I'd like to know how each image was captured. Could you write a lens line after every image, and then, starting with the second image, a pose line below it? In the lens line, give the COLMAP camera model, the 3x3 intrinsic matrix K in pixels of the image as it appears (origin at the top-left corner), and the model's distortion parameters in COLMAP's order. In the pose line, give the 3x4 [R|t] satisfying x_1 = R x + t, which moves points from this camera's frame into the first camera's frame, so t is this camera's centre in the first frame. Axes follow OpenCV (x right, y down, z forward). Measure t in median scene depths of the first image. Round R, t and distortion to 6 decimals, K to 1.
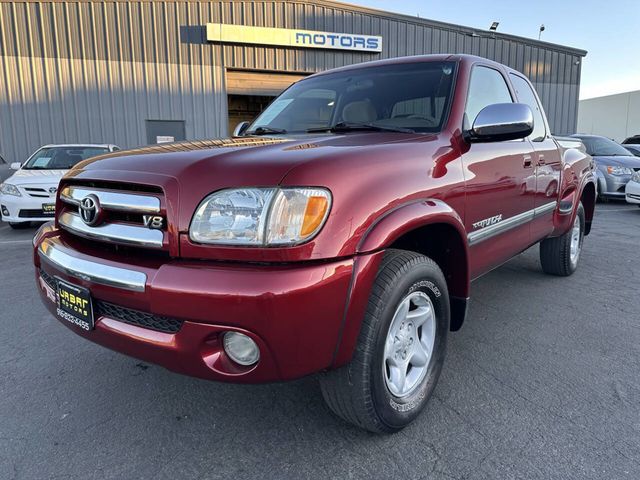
lens RADIAL K [[450.2, 0, 324.2], [0, 450.2, 241.5], [0, 0, 1]] dist [0.035712, -0.046237]
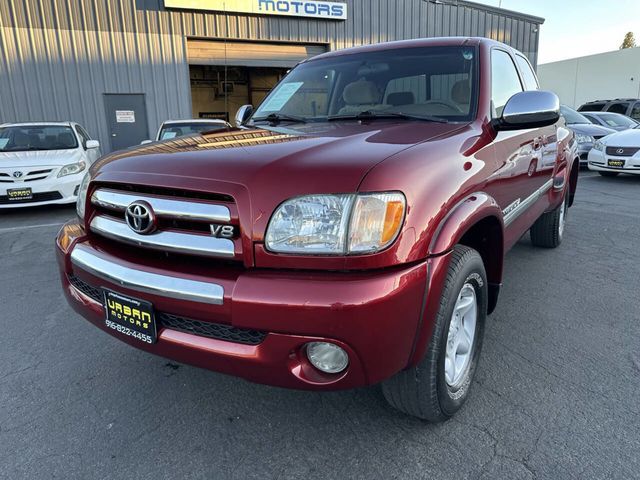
lens RADIAL K [[450.2, 0, 323.3], [0, 450.2, 238.5], [0, 0, 1]] dist [0.035712, -0.046237]
pose [[0.995463, -0.039158, 0.086721, -0.178932], [0.033828, 0.997497, 0.062097, -0.058577], [-0.088935, -0.058882, 0.994295, 0.014182]]
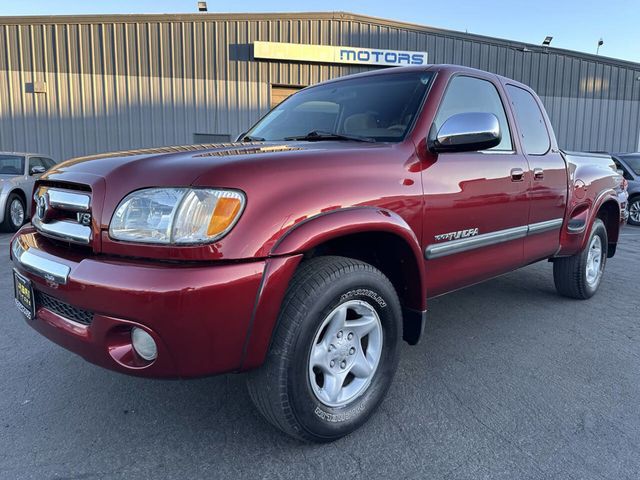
lens RADIAL K [[450.2, 0, 326.5], [0, 450.2, 243.8], [0, 0, 1]] dist [0.035712, -0.046237]
pose [[0.993128, 0.036560, -0.111175, 0.220844], [-0.039775, 0.998848, -0.026835, 0.015135], [0.110066, 0.031073, 0.993438, 0.010533]]
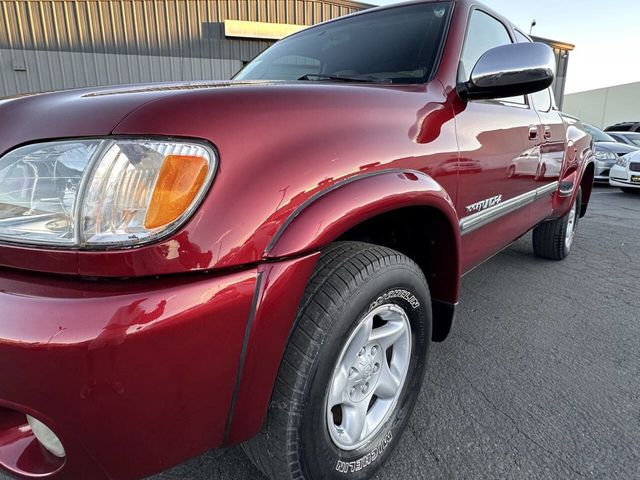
lens RADIAL K [[373.0, 0, 316.8], [0, 373.0, 243.3], [0, 0, 1]] dist [-0.004659, 0.003303]
pose [[0.998675, 0.016083, -0.048883, 0.114746], [-0.012596, 0.997409, 0.070825, -0.019778], [0.049895, -0.070115, 0.996290, 0.379684]]
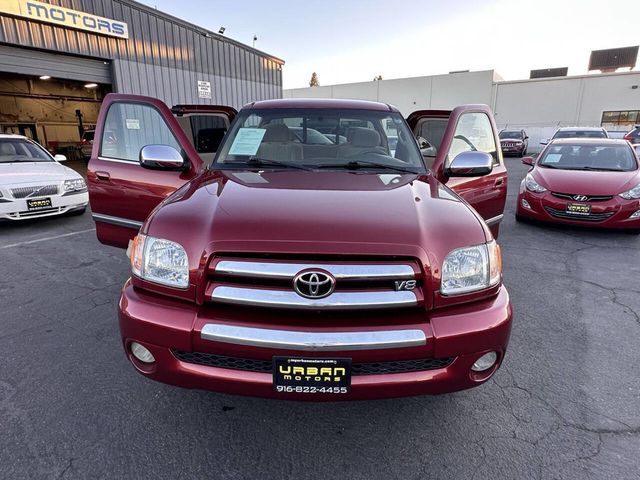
lens RADIAL K [[373.0, 0, 316.8], [0, 373.0, 244.1], [0, 0, 1]] dist [-0.004659, 0.003303]
pose [[0.783324, -0.165017, 0.599310, -0.825430], [0.099703, 0.984991, 0.140895, -0.227165], [-0.613565, -0.050614, 0.788020, 0.276193]]
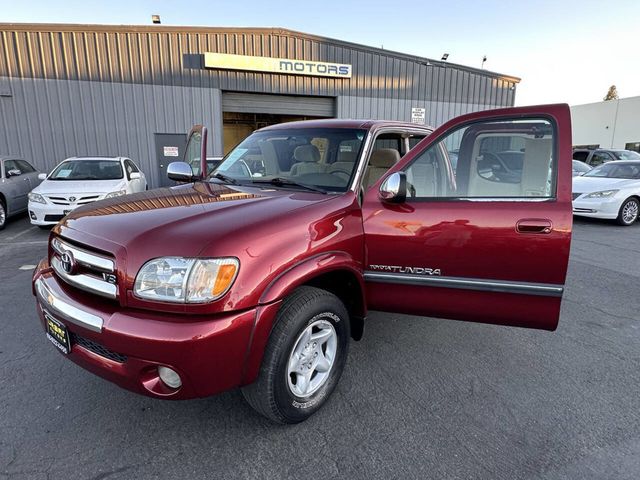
lens RADIAL K [[373.0, 0, 318.7], [0, 373.0, 243.6], [0, 0, 1]] dist [-0.004659, 0.003303]
pose [[0.999771, 0.008705, 0.019553, 0.164625], [-0.009622, 0.998835, 0.047294, -0.151357], [-0.019119, -0.047471, 0.998690, -0.088102]]
